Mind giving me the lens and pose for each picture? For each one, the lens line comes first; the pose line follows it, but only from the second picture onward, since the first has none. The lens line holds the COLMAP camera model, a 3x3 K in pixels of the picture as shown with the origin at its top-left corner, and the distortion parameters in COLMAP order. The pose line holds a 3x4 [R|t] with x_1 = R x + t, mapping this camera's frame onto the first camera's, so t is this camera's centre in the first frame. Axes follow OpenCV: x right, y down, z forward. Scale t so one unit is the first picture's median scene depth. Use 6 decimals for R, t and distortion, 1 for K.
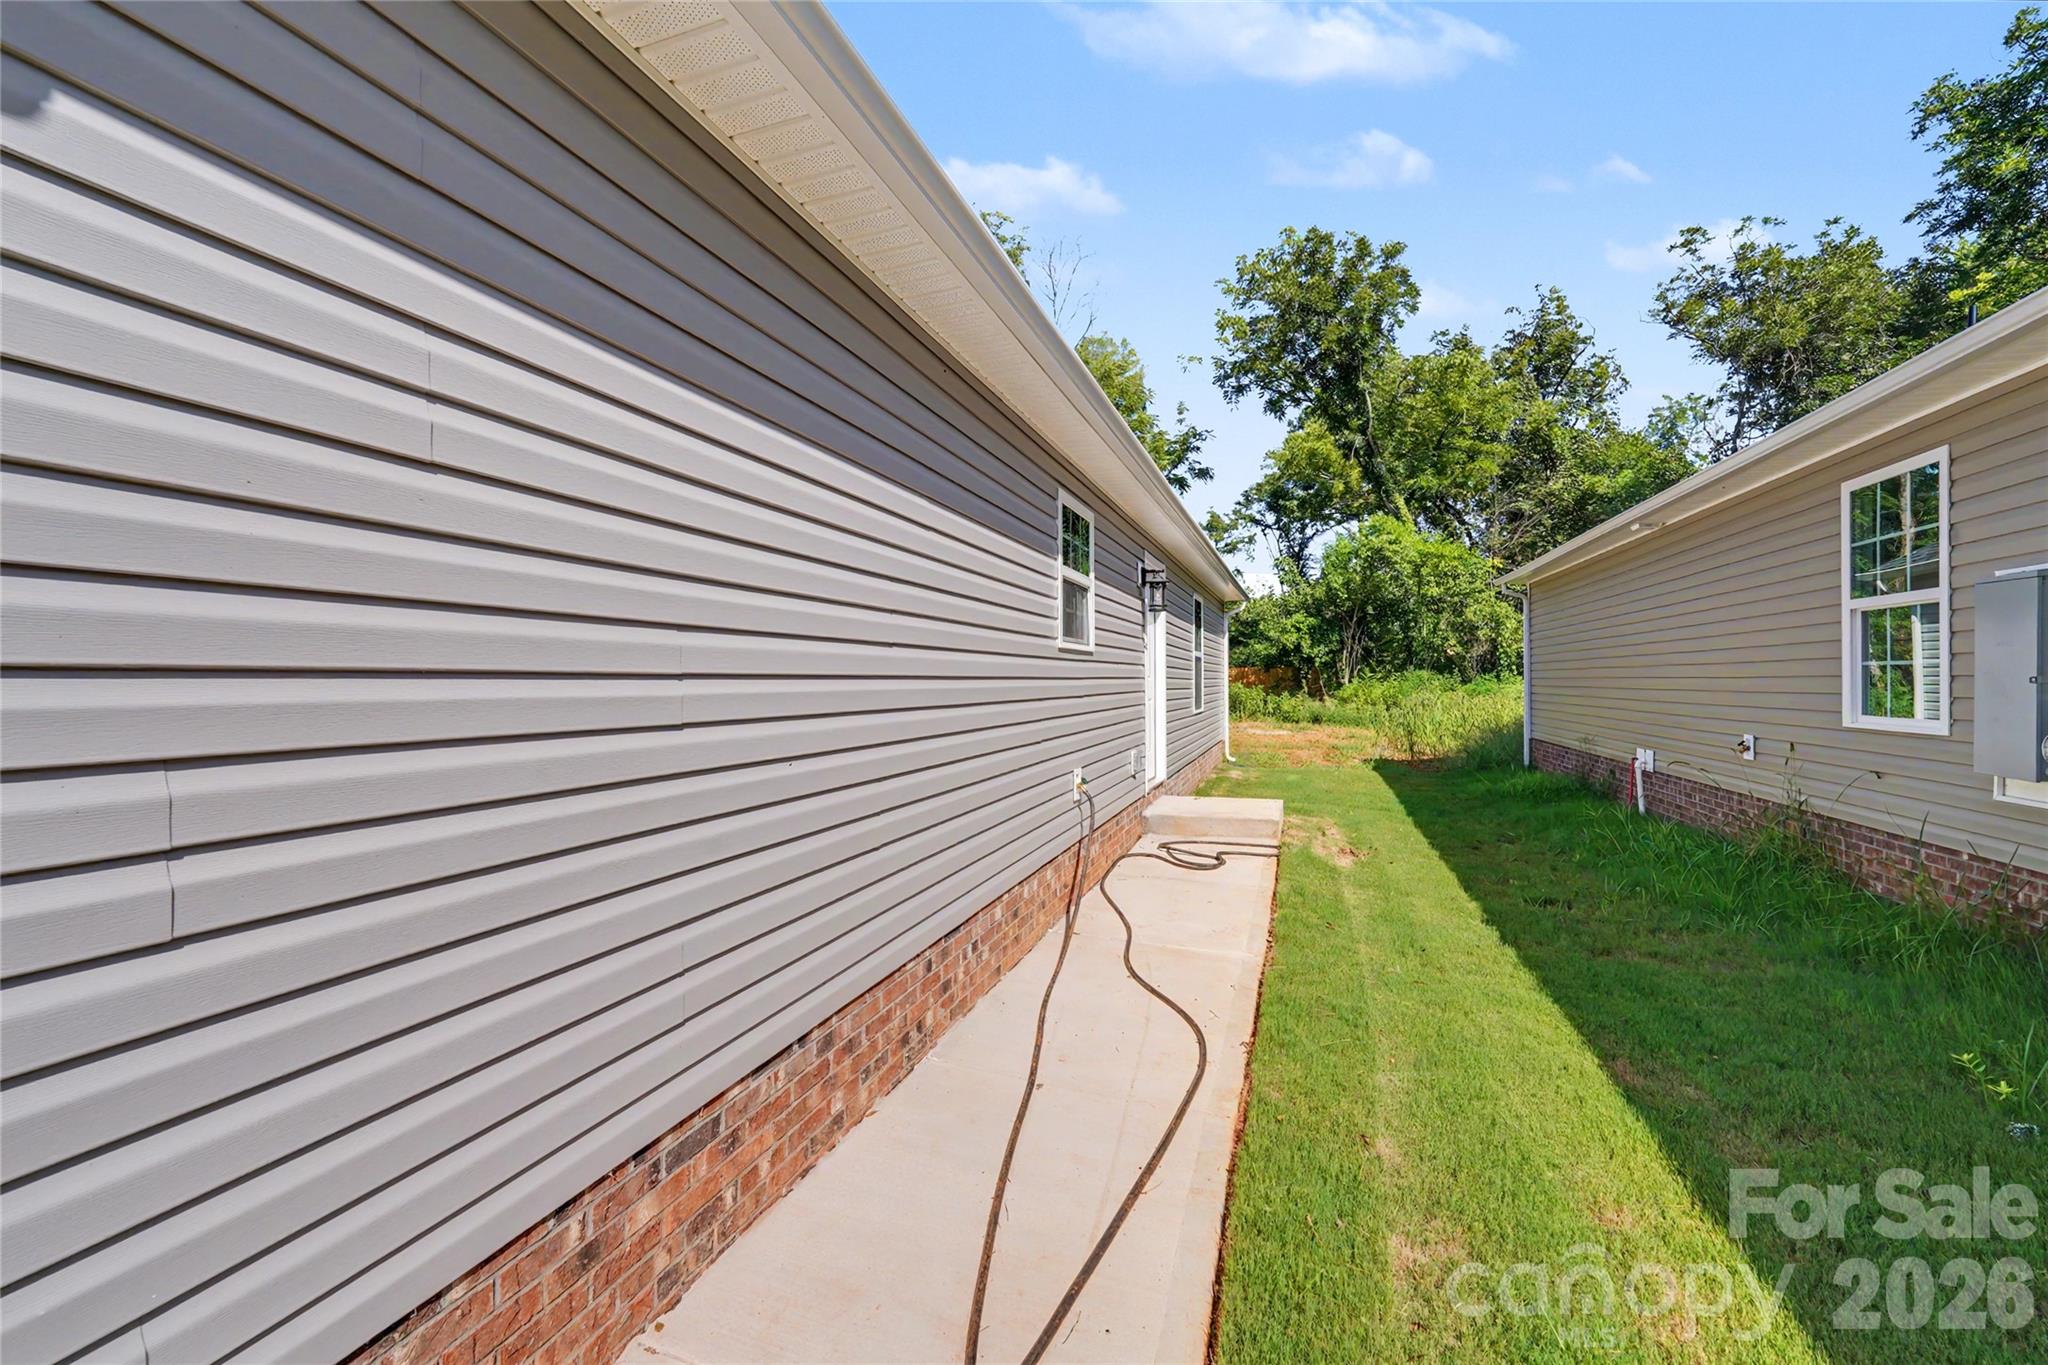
lens RADIAL K [[840.6, 0, 1030.8], [0, 840.6, 682.3], [0, 0, 1]] dist [0.000417, -0.000740]
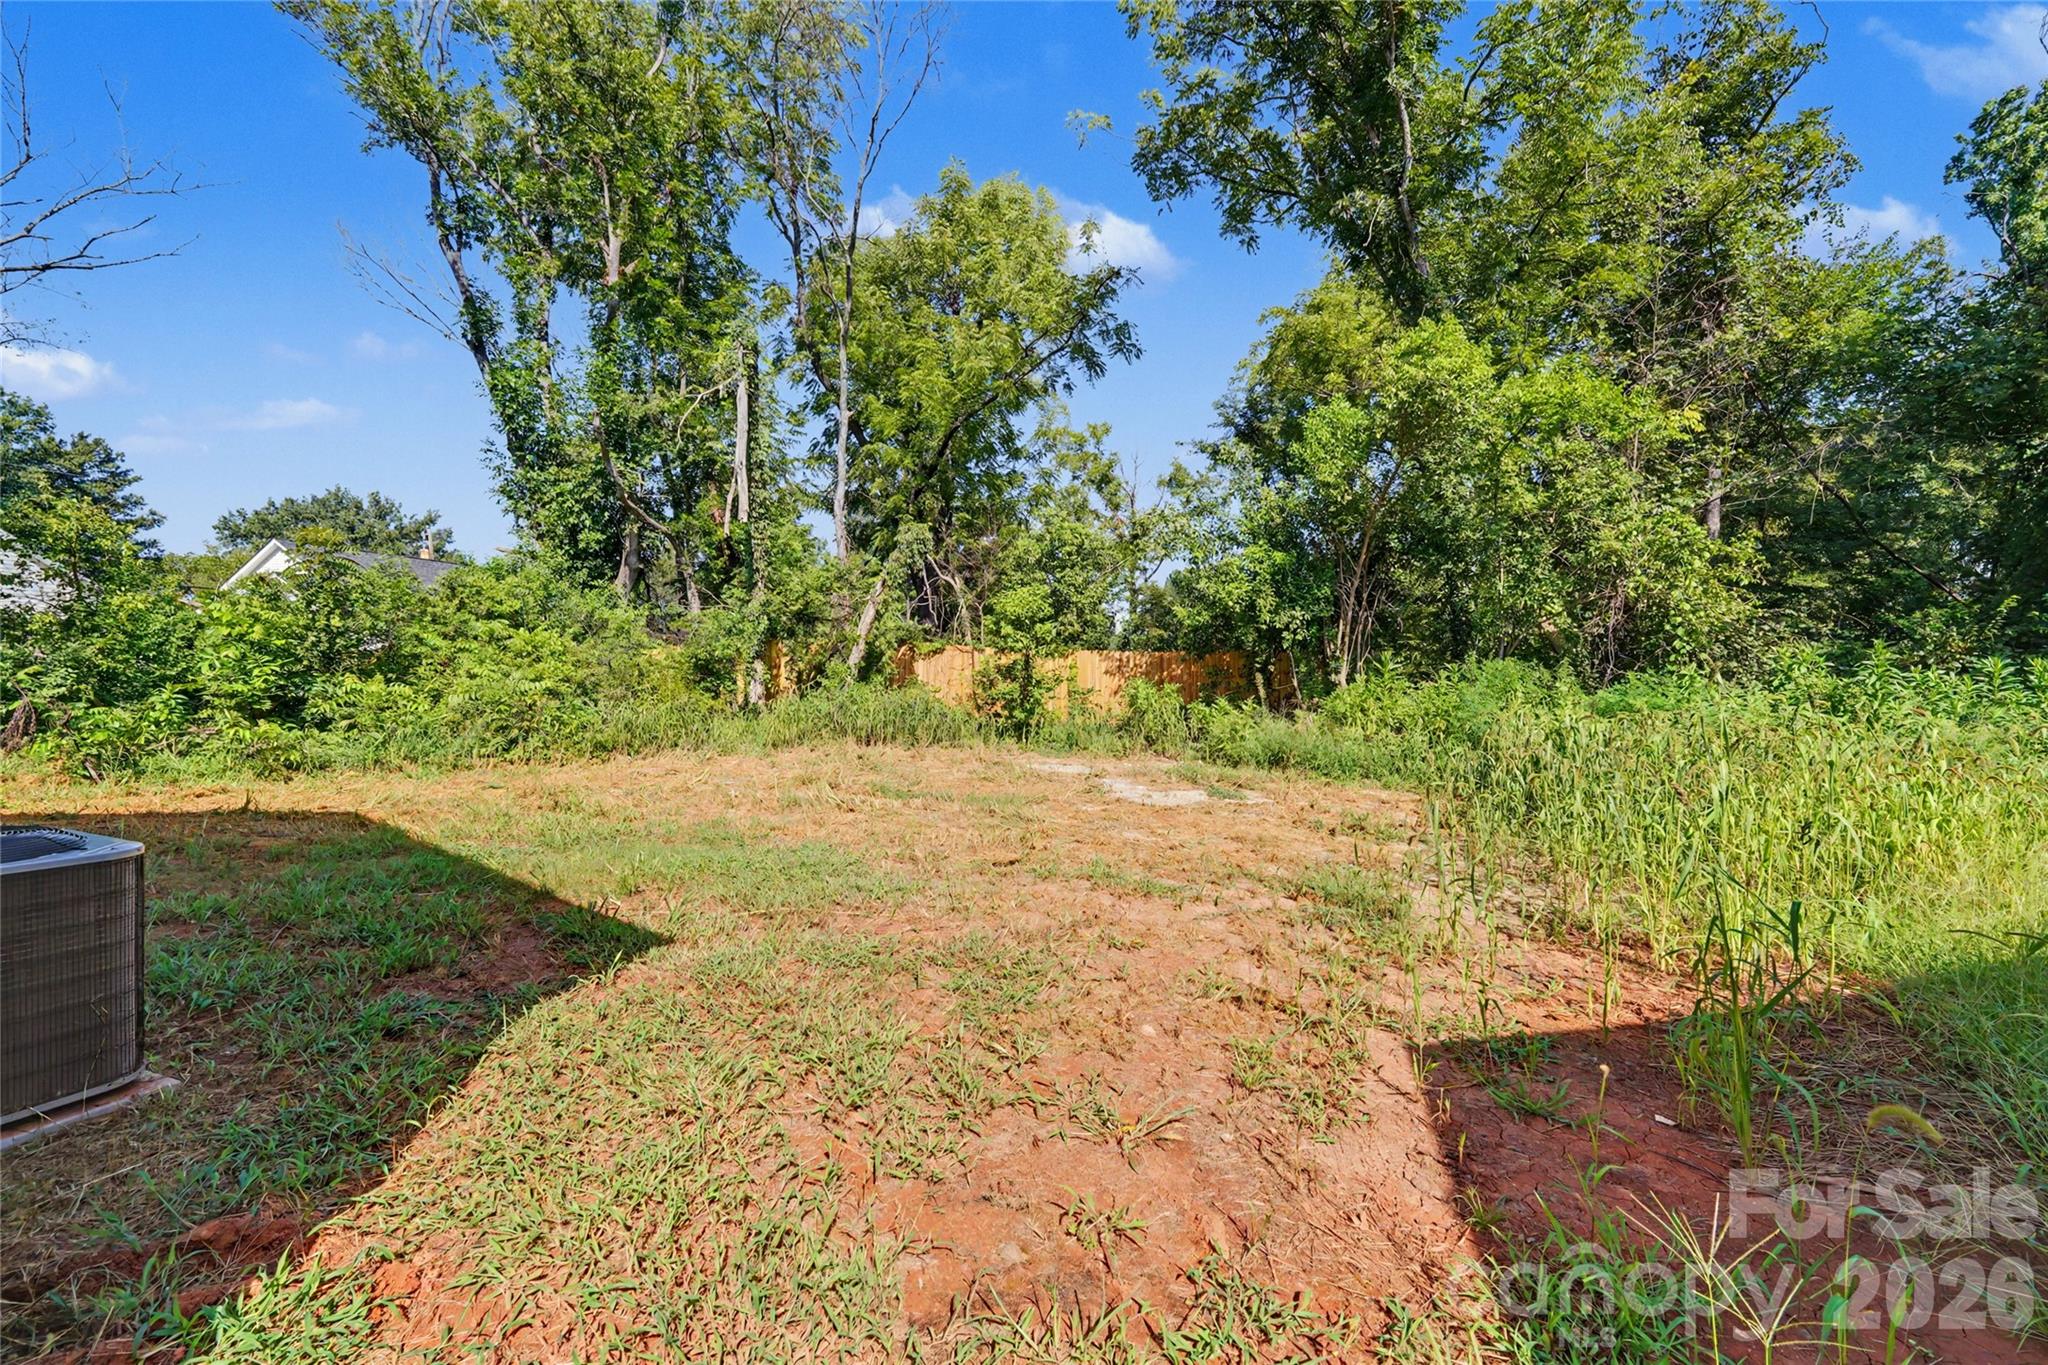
lens RADIAL K [[840.6, 0, 1059.6], [0, 840.6, 707.7], [0, 0, 1]] dist [0.000417, -0.000740]
pose [[0.998919, 0.022893, 0.040447, 0.184838], [-0.024188, 0.999200, 0.031832, 0.003588], [-0.039686, -0.032776, 0.998675, 0.500196]]
